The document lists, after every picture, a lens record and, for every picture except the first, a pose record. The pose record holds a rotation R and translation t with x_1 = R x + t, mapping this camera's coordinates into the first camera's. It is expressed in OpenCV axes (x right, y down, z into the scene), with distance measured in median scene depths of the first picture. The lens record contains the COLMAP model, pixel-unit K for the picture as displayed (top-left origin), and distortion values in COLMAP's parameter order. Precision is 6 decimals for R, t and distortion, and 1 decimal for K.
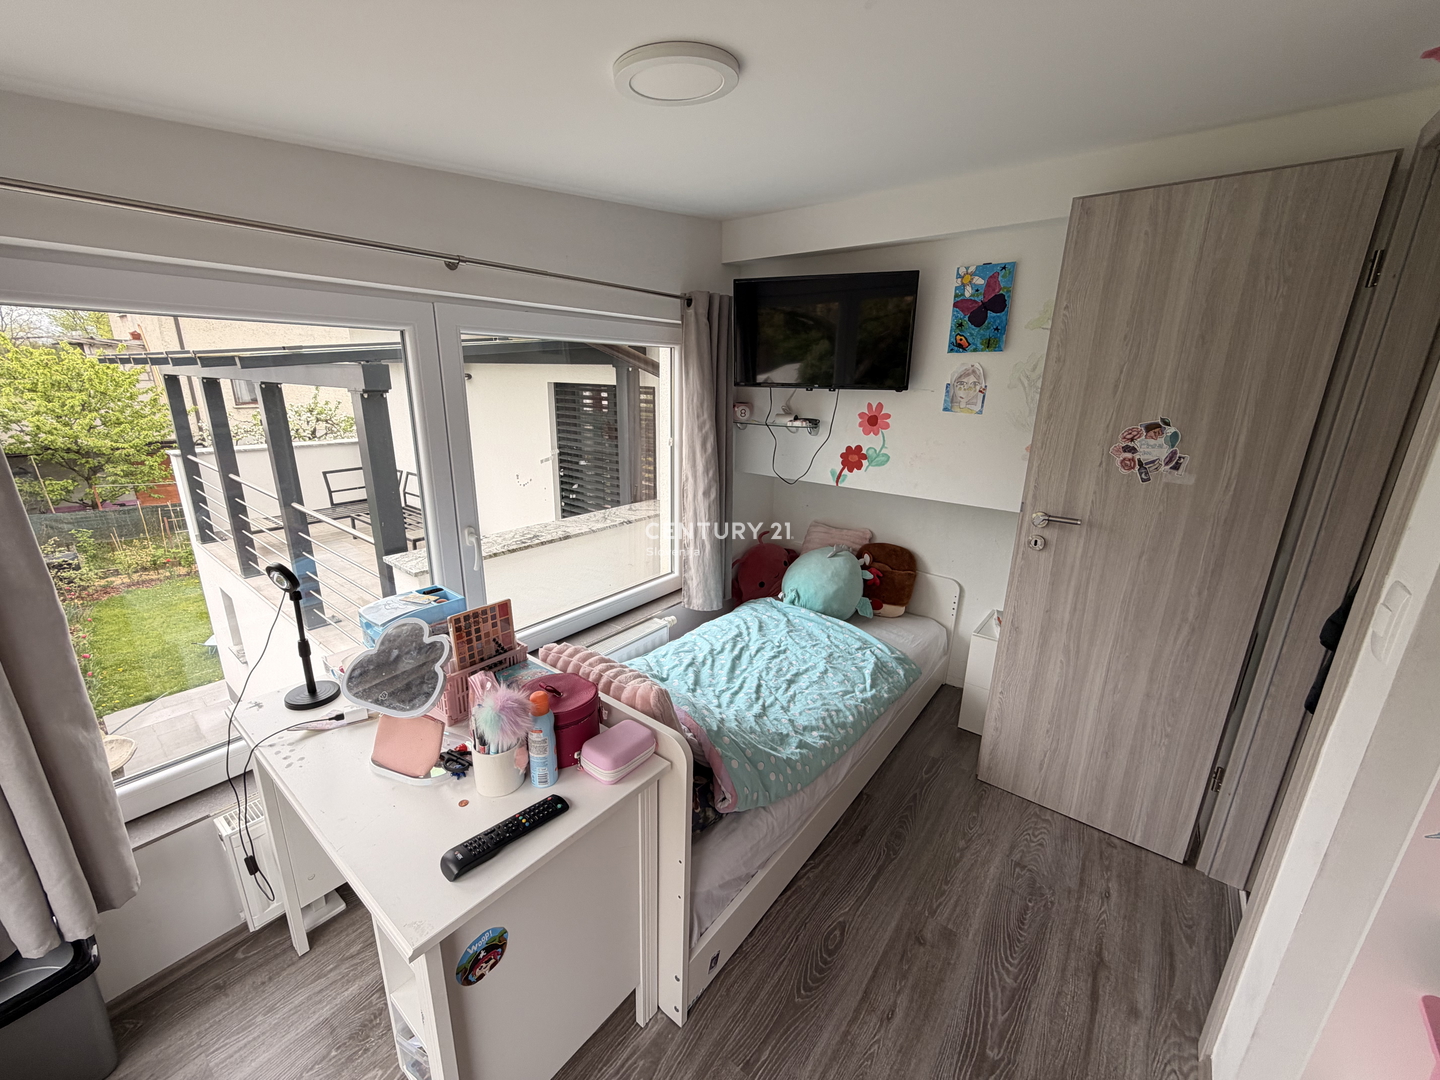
lens RADIAL K [[574.4, 0, 714.8], [0, 574.4, 538.7], [0, 0, 1]] dist [-0.000243, 0.000165]
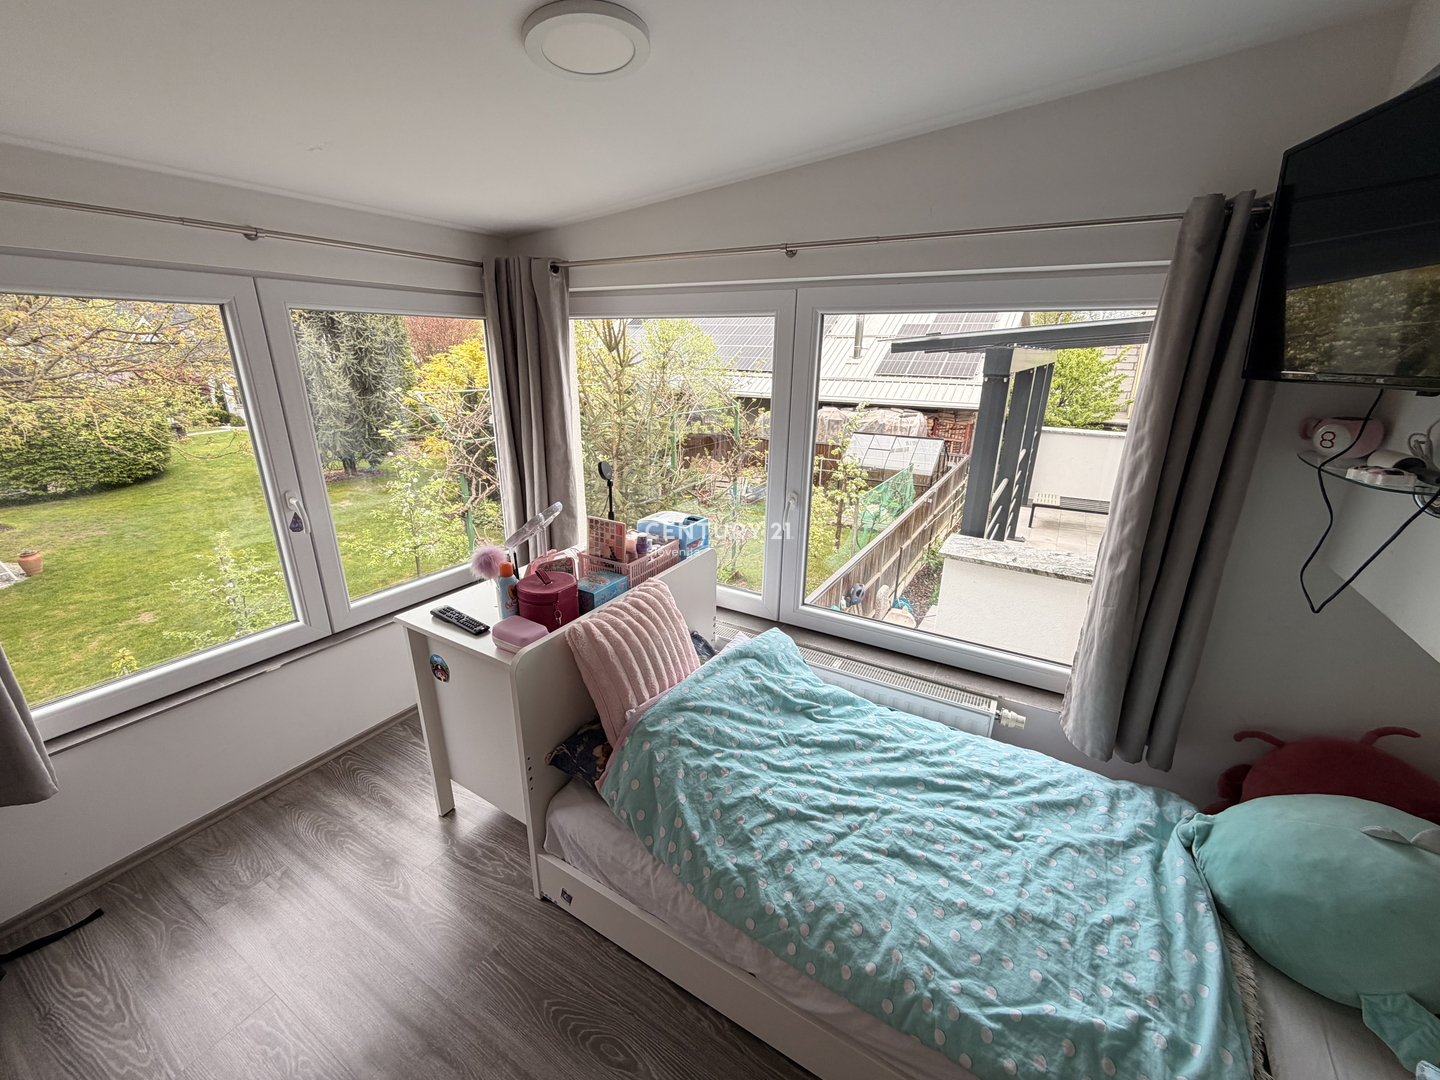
lens RADIAL K [[574.4, 0, 718.1], [0, 574.4, 540.0], [0, 0, 1]] dist [-0.000243, 0.000165]
pose [[0.131375, 0.296246, -0.946033, 0.569069], [-0.283833, 0.925594, 0.250430, -0.154397], [0.949831, 0.235615, 0.205684, 0.592155]]
